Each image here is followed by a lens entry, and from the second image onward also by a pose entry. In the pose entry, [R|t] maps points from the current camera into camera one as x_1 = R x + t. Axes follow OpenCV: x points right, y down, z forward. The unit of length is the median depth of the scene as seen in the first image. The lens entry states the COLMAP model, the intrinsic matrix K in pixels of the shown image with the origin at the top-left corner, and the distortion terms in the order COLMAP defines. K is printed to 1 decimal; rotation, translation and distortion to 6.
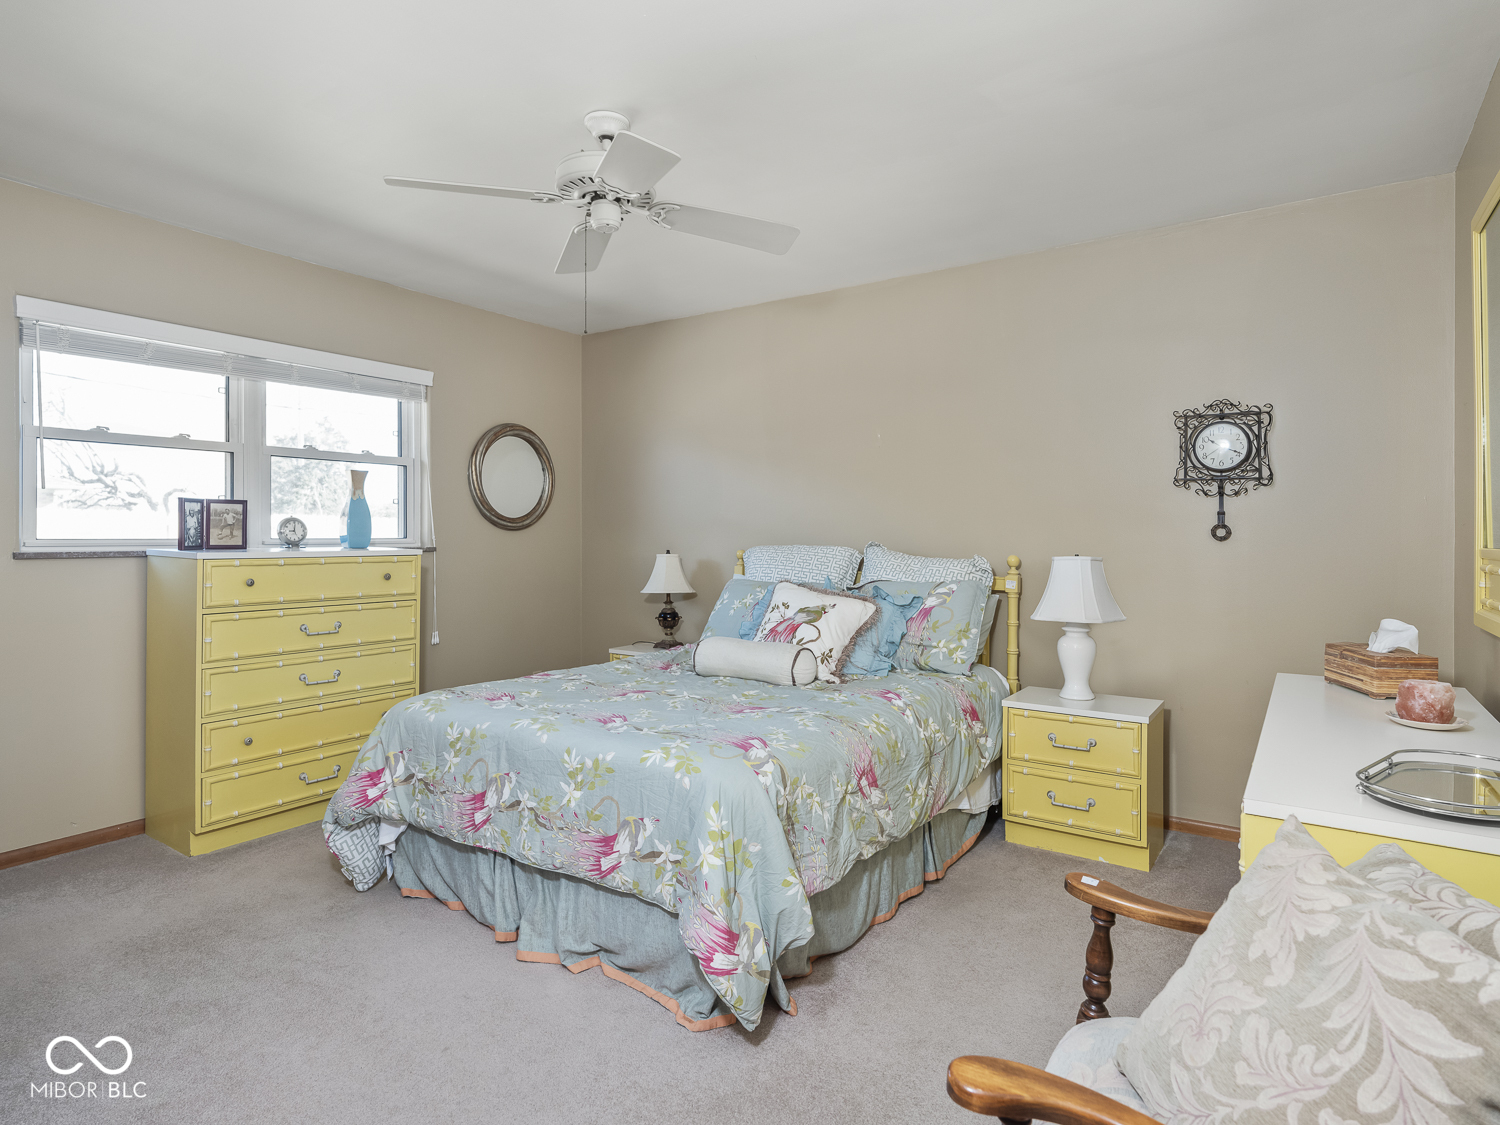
lens RADIAL K [[830.1, 0, 748.1], [0, 830.1, 557.9], [0, 0, 1]] dist [-0.001478, -0.000341]
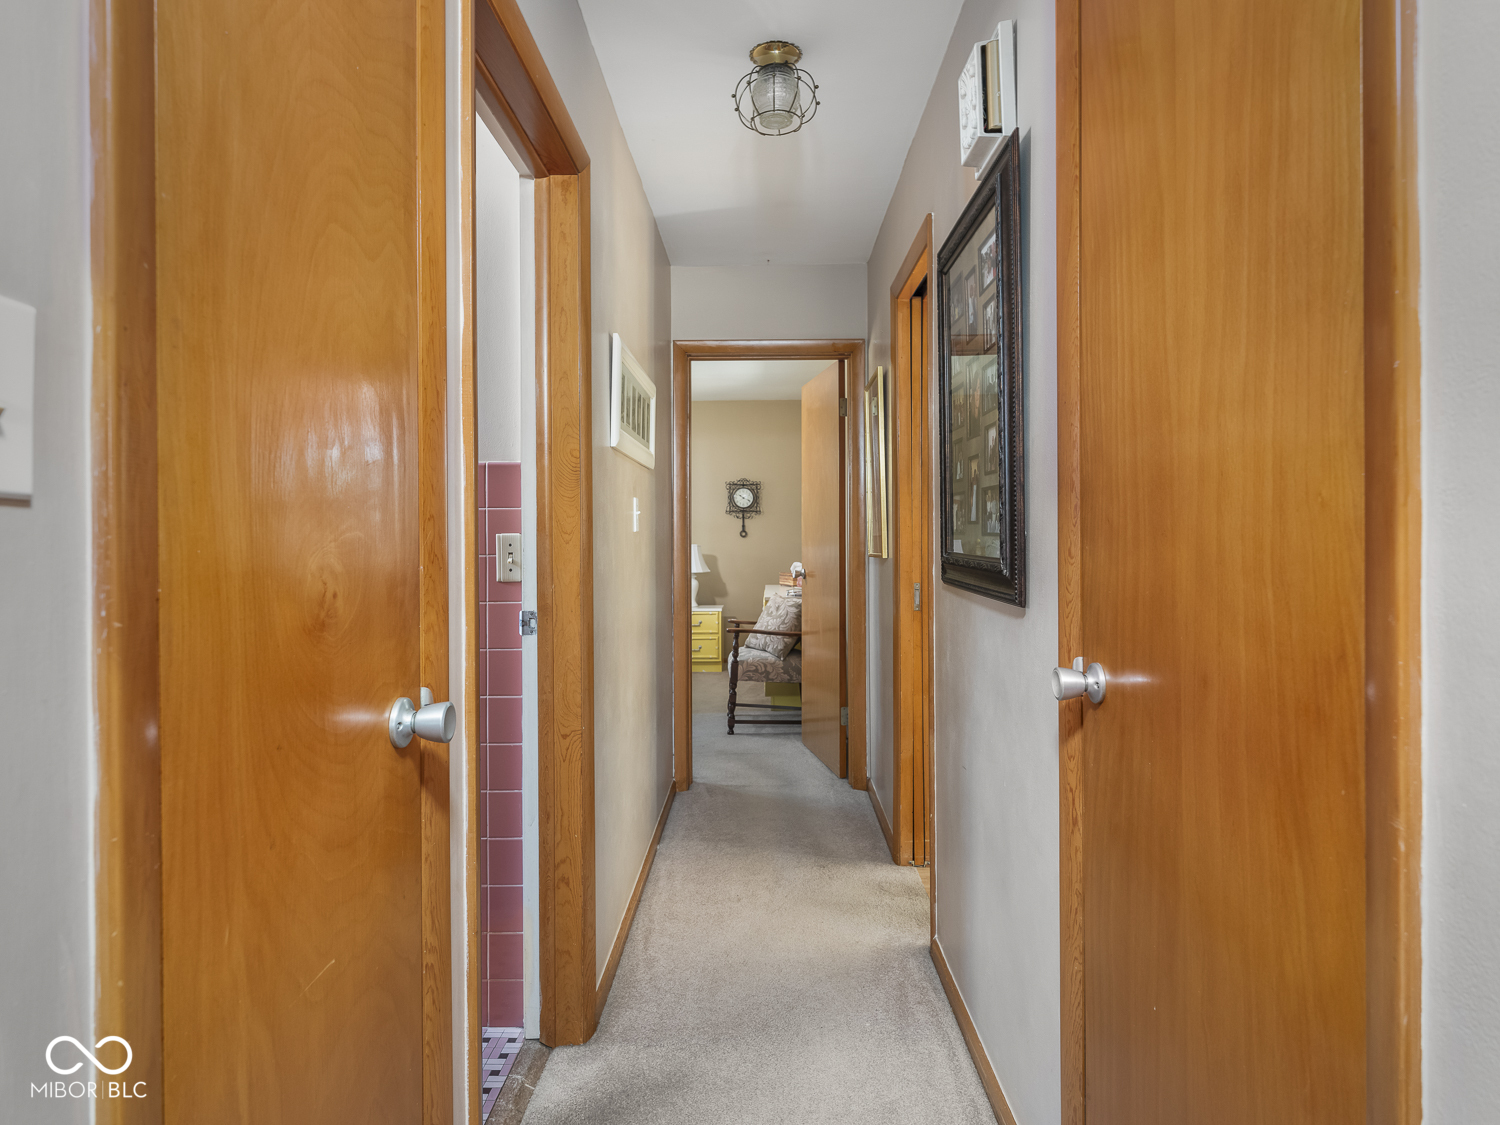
lens RADIAL K [[830.1, 0, 749.7], [0, 830.1, 552.3], [0, 0, 1]] dist [-0.001478, -0.000341]
pose [[0.839645, -0.012006, 0.543003, -0.716097], [0.006339, 0.999904, 0.012305, -0.006948], [-0.543098, -0.006890, 0.839641, -1.020334]]
